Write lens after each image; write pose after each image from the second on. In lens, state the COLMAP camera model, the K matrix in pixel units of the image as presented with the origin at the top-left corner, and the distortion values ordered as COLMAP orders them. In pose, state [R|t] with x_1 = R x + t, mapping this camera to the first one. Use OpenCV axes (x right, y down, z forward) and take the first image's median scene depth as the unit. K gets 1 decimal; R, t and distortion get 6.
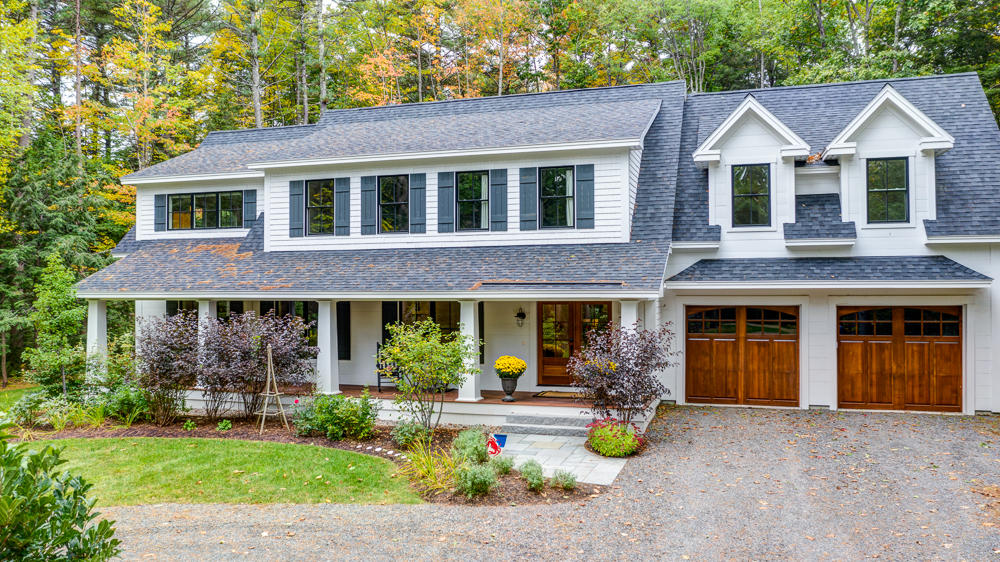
lens RADIAL K [[792.2, 0, 500.0], [0, 792.2, 281.0], [0, 0, 1]] dist [-0.027017, 0.002291]
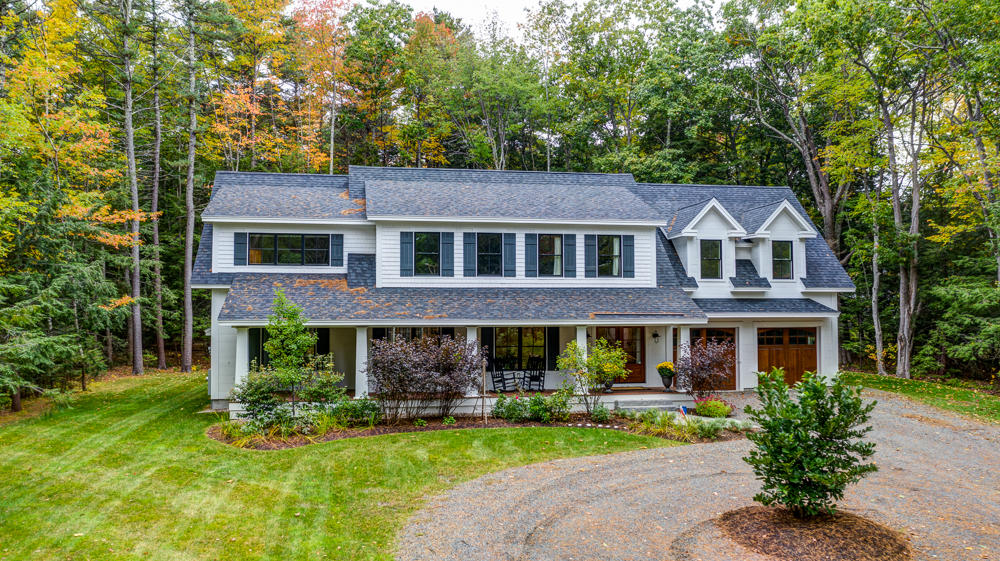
lens RADIAL K [[792.2, 0, 500.0], [0, 792.2, 280.5], [0, 0, 1]] dist [-0.027017, 0.002291]
pose [[0.884138, 0.020629, 0.466769, -0.813704], [-0.007541, 0.999525, -0.029891, -0.013838], [-0.467164, 0.022908, 0.883874, -0.217849]]
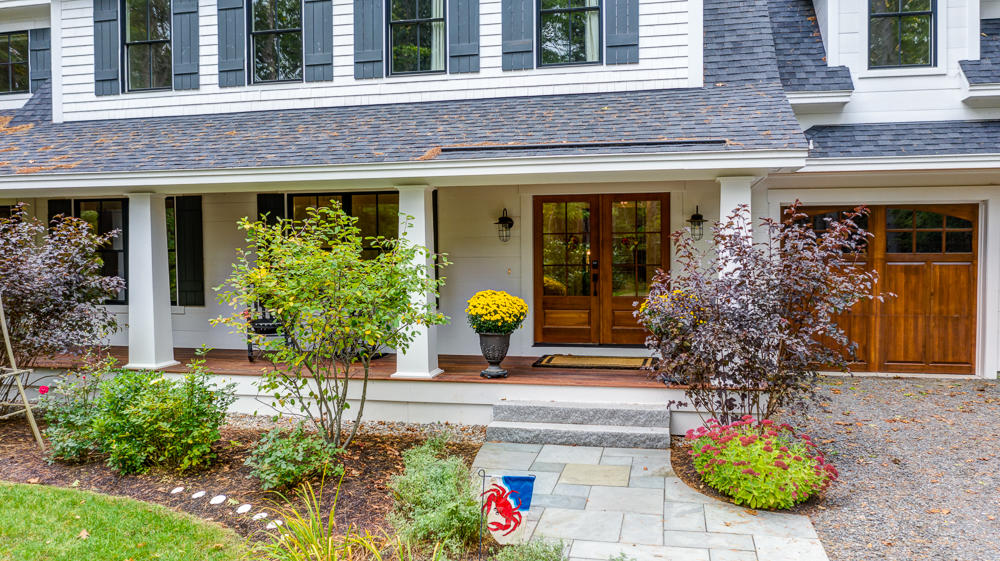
lens RADIAL K [[792.2, 0, 500.0], [0, 792.2, 280.5], [0, 0, 1]] dist [-0.027017, 0.002291]
pose [[0.995350, -0.007666, 0.096020, -0.032333], [0.002622, 0.998615, 0.052551, 0.056595], [-0.096290, -0.052055, 0.993991, 0.449081]]
